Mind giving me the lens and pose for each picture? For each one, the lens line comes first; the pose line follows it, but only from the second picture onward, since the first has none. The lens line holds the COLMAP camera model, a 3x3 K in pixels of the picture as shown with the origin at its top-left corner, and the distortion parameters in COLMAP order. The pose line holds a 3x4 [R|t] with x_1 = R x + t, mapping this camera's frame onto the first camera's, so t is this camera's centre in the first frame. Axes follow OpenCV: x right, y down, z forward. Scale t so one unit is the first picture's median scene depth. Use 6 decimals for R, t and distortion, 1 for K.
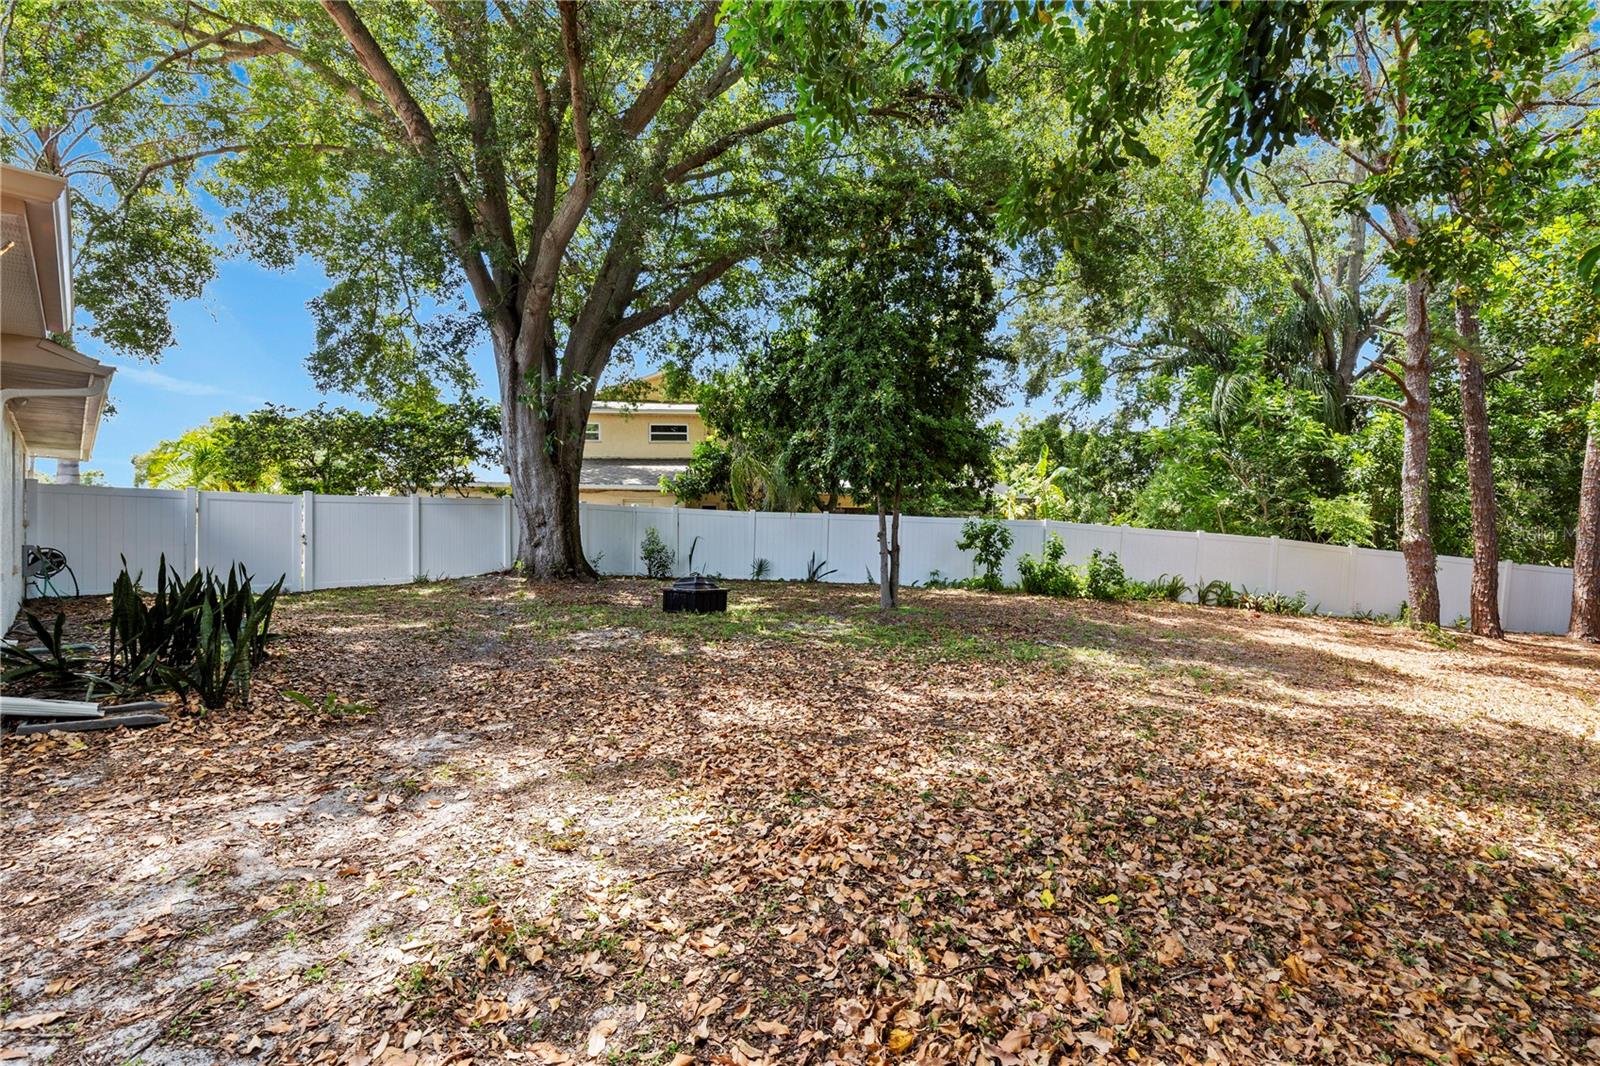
lens RADIAL K [[726.4, 0, 808.5], [0, 726.4, 540.5], [0, 0, 1]] dist [0.003430, 0.000237]
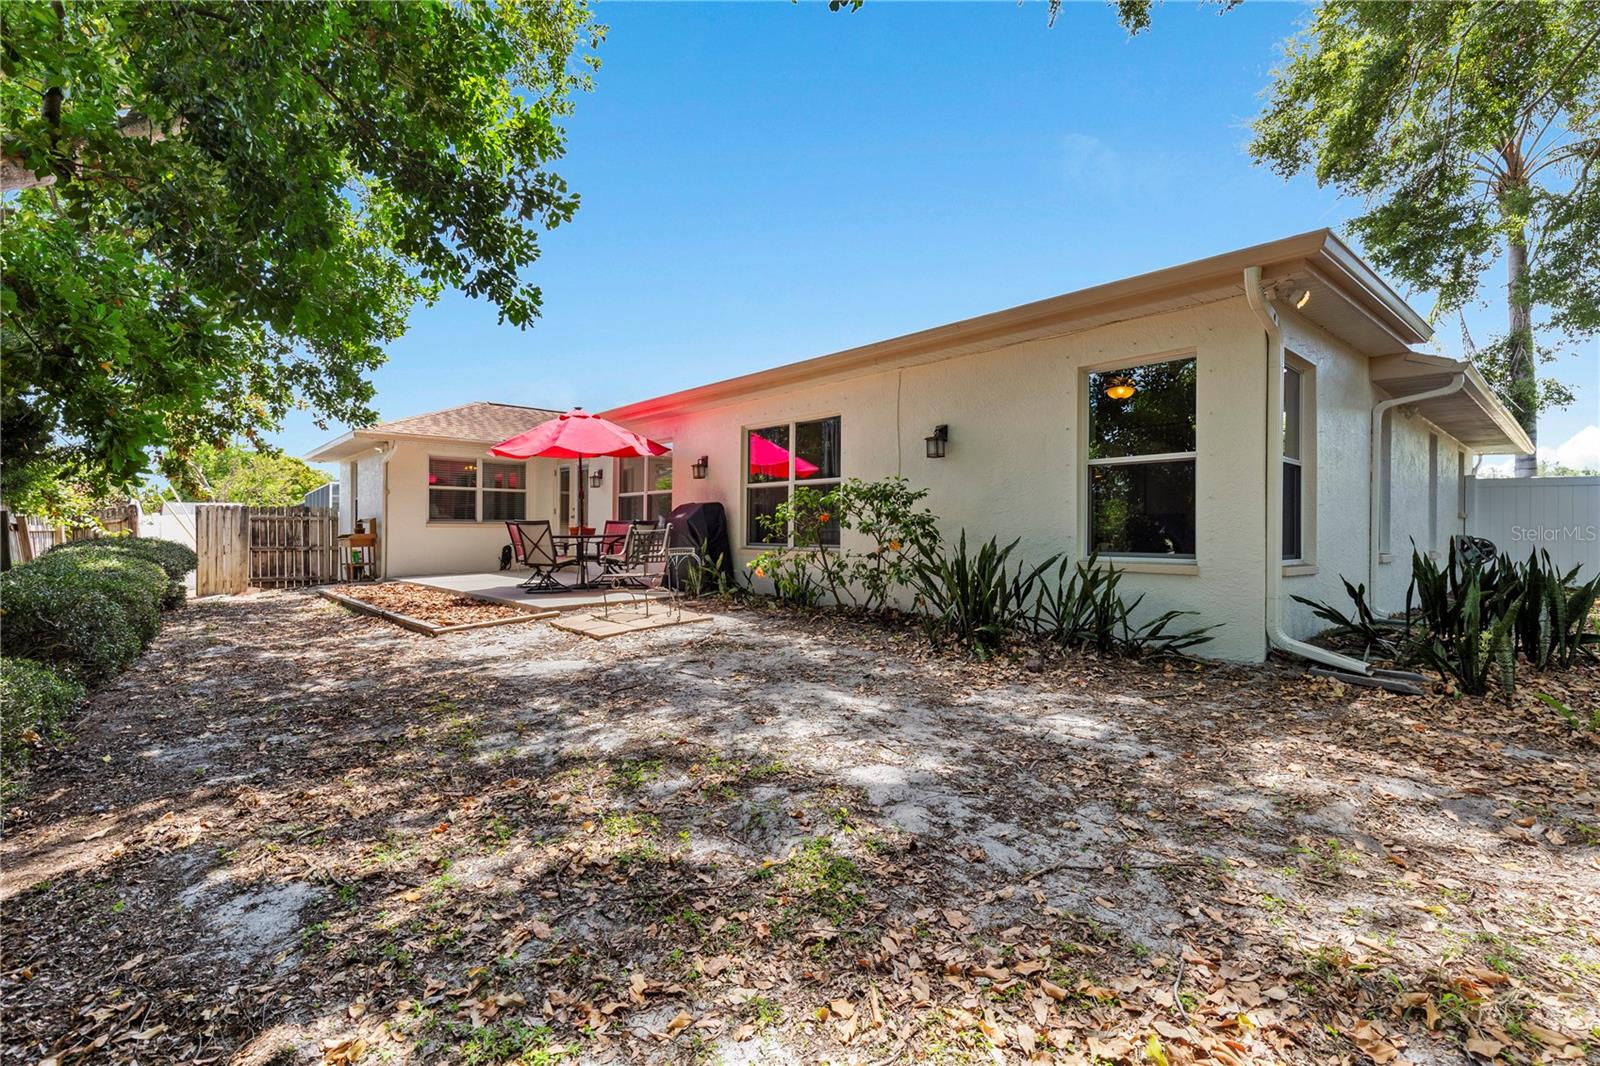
lens RADIAL K [[726.4, 0, 807.7], [0, 726.4, 527.6], [0, 0, 1]] dist [0.003430, 0.000237]
pose [[-0.052084, -0.003571, -0.998636, 0.359485], [-0.009980, 0.999946, -0.003056, 0.033278], [0.998593, 0.009807, -0.052117, 0.282639]]
